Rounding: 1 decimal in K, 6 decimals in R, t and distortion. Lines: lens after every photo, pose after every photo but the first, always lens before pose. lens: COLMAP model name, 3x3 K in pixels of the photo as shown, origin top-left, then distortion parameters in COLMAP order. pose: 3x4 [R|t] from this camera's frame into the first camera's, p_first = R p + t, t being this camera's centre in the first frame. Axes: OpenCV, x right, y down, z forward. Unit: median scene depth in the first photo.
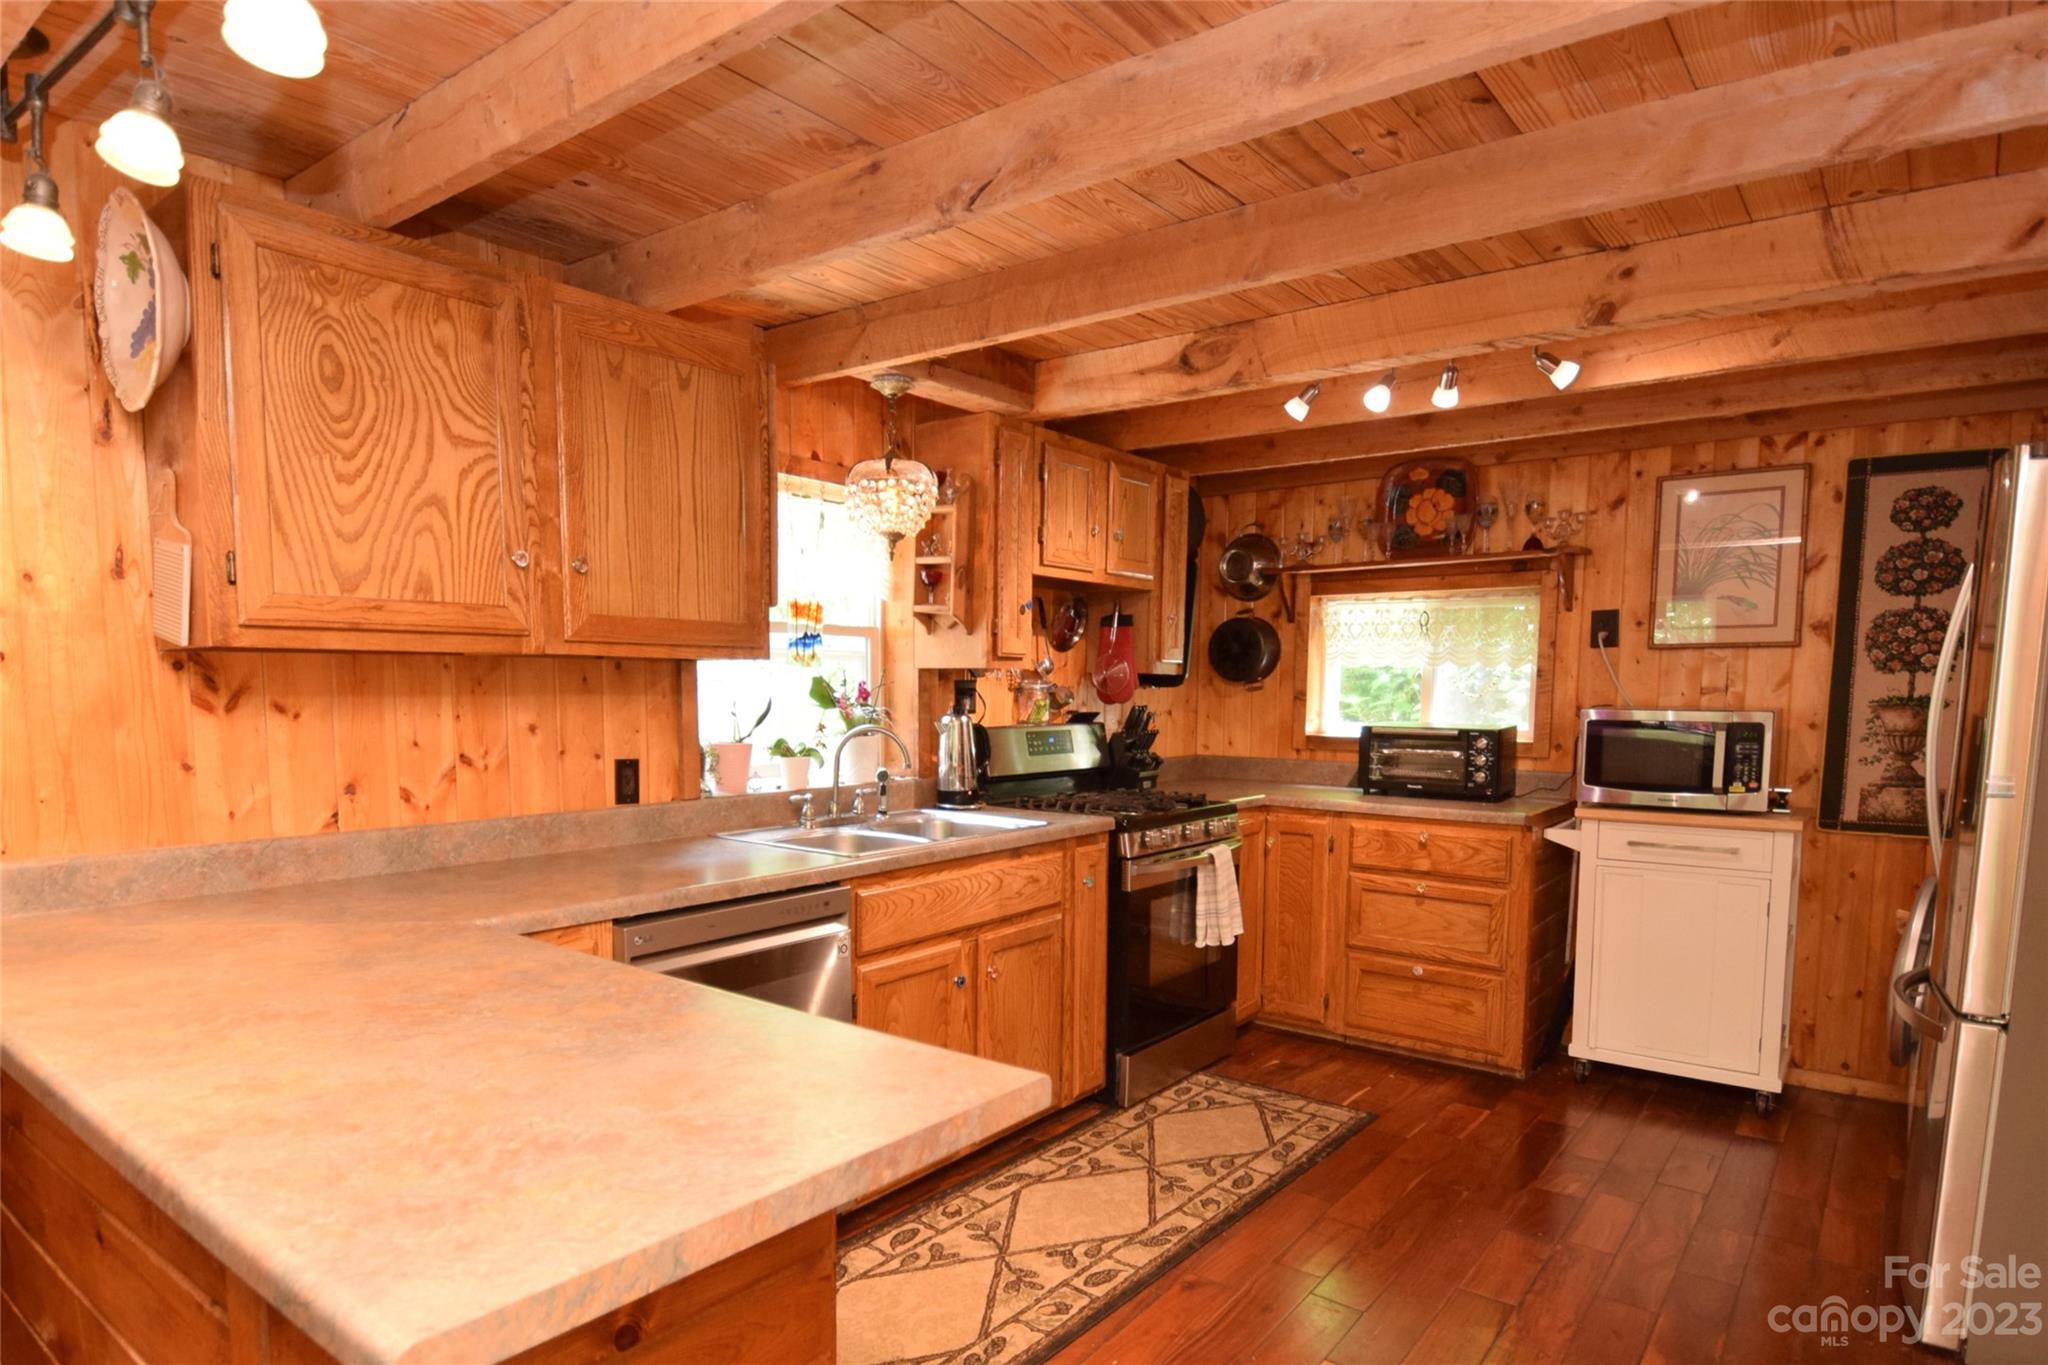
lens RADIAL K [[1190.2, 0, 990.4], [0, 1190.2, 799.9], [0, 0, 1]] dist [0.023132, -0.011610]
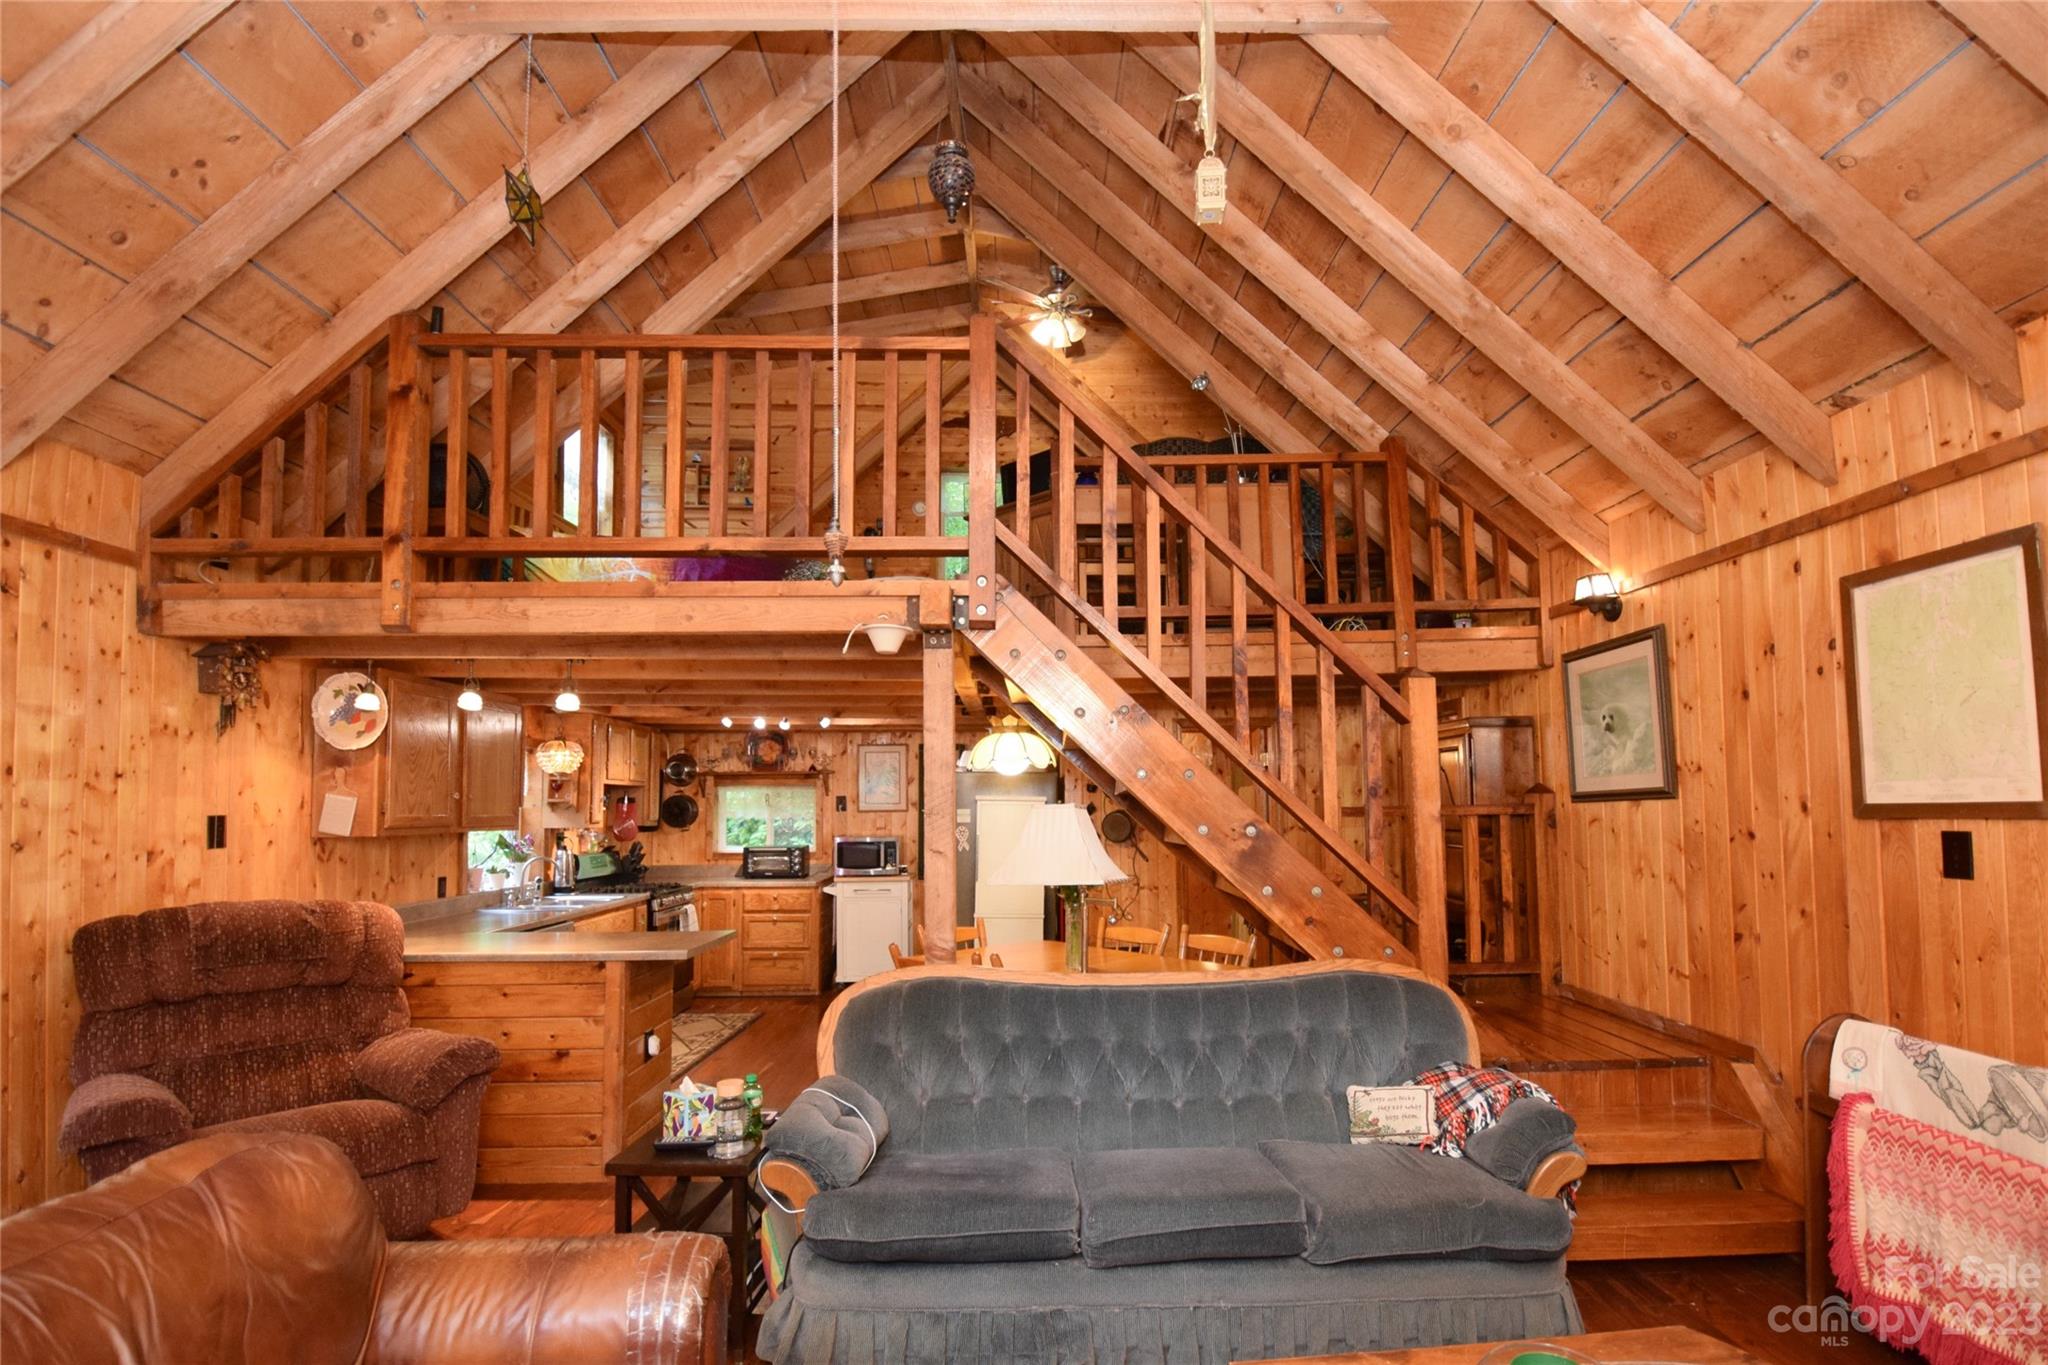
lens RADIAL K [[961.6, 0, 1056.8], [0, 961.6, 750.7], [0, 0, 1]] dist [0.014803, -0.021826]
pose [[0.767128, 0.025575, 0.640984, -0.454630], [0.073979, 0.989011, -0.127999, 0.036949], [-0.637214, 0.145611, 0.756806, -0.862684]]
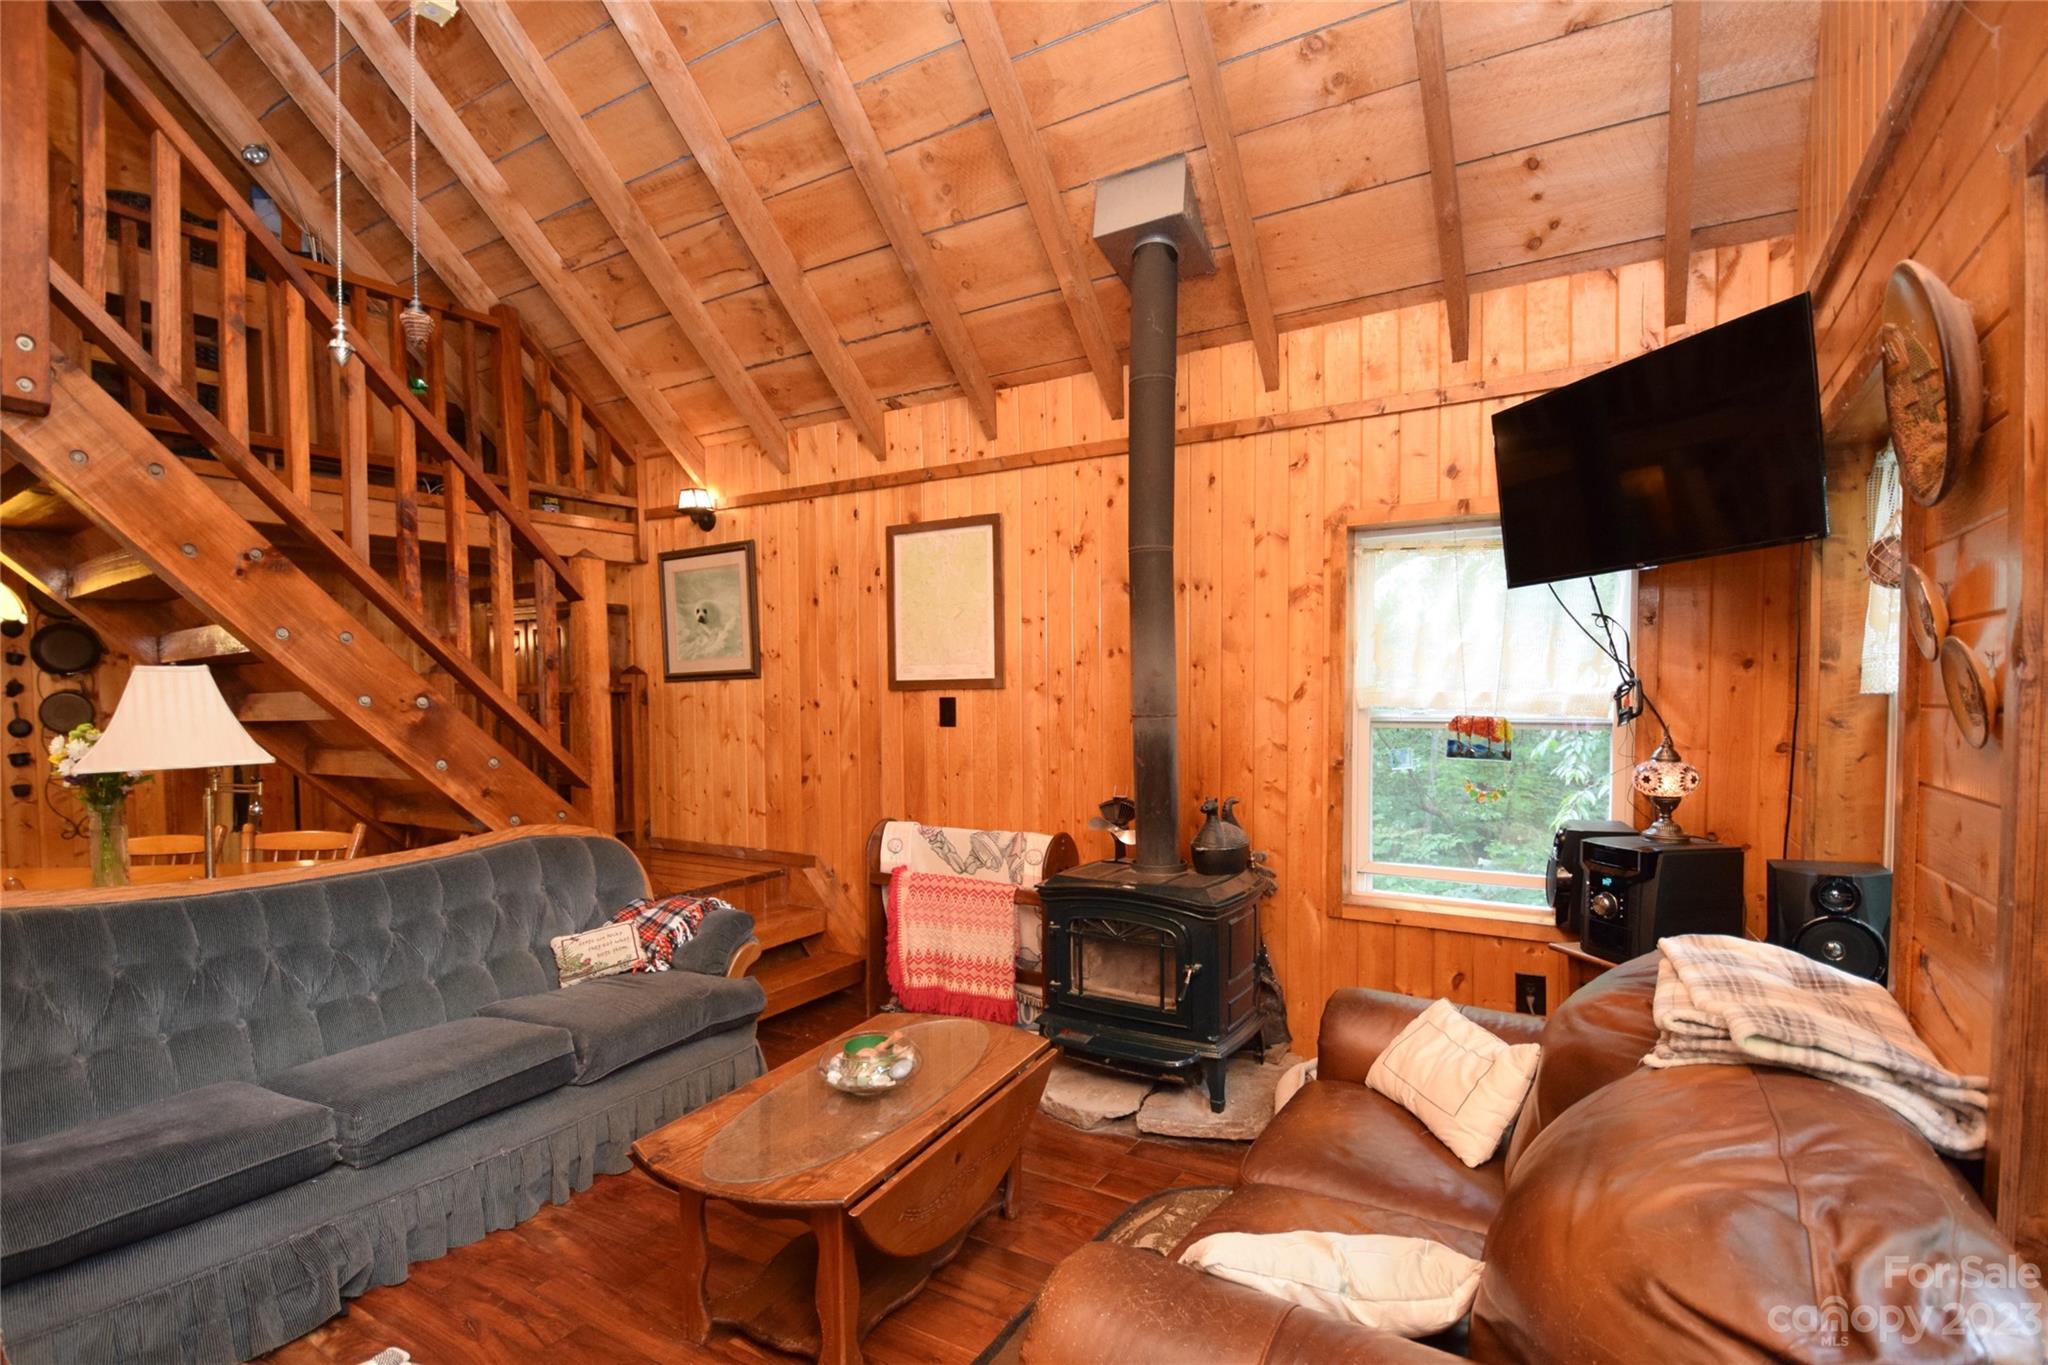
lens RADIAL K [[961.6, 0, 989.9], [0, 961.6, 735.9], [0, 0, 1]] dist [0.014803, -0.021826]
pose [[-0.100311, -0.045480, 0.993916, -0.636088], [0.099045, 0.993536, 0.055459, 0.041430], [-0.990014, 0.104006, -0.095158, -0.679749]]
